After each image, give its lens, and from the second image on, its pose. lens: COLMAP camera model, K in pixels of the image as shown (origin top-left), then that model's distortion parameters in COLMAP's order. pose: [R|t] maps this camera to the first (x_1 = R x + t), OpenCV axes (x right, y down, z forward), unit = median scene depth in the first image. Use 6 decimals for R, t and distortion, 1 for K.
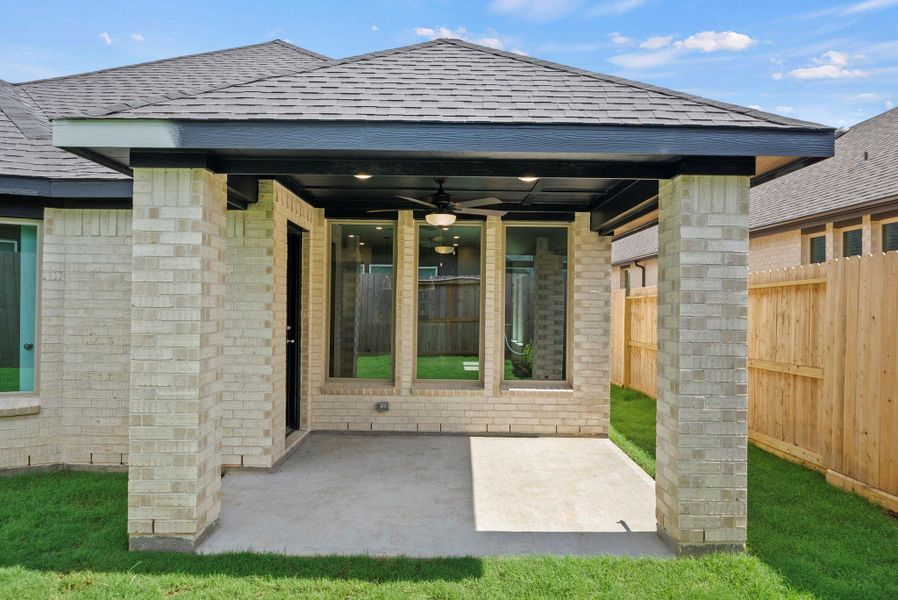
lens RADIAL K [[634.1, 0, 449.0], [0, 634.1, 300.0], [0, 0, 1]] dist [0.001394, -0.001030]
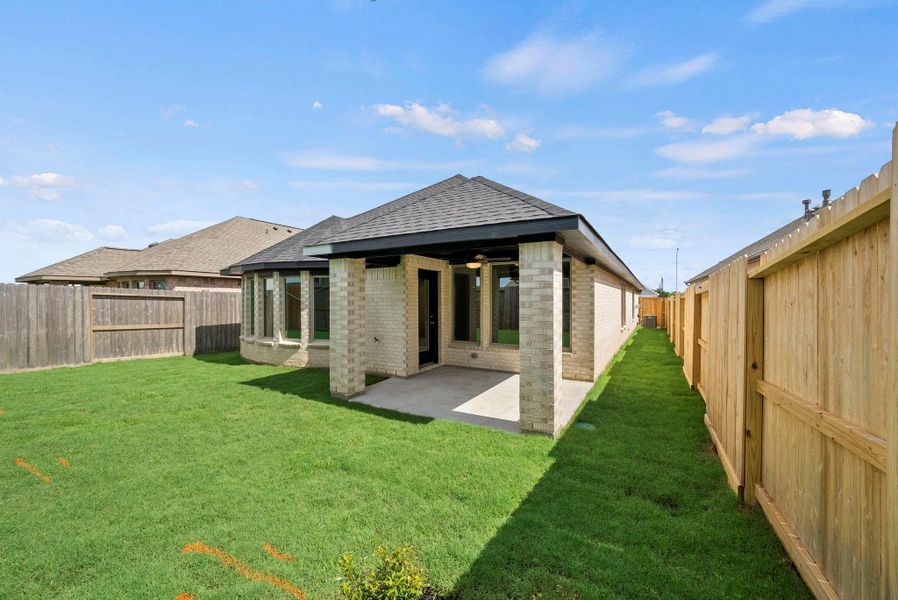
lens RADIAL K [[385.0, 0, 449.0], [0, 385.0, 300.0], [0, 0, 1]] dist [0.000623, -0.000023]
pose [[0.844187, -0.012860, -0.535894, 0.826563], [0.017691, 0.999836, 0.003876, -0.027902], [0.535756, -0.012753, 0.844276, -0.144876]]
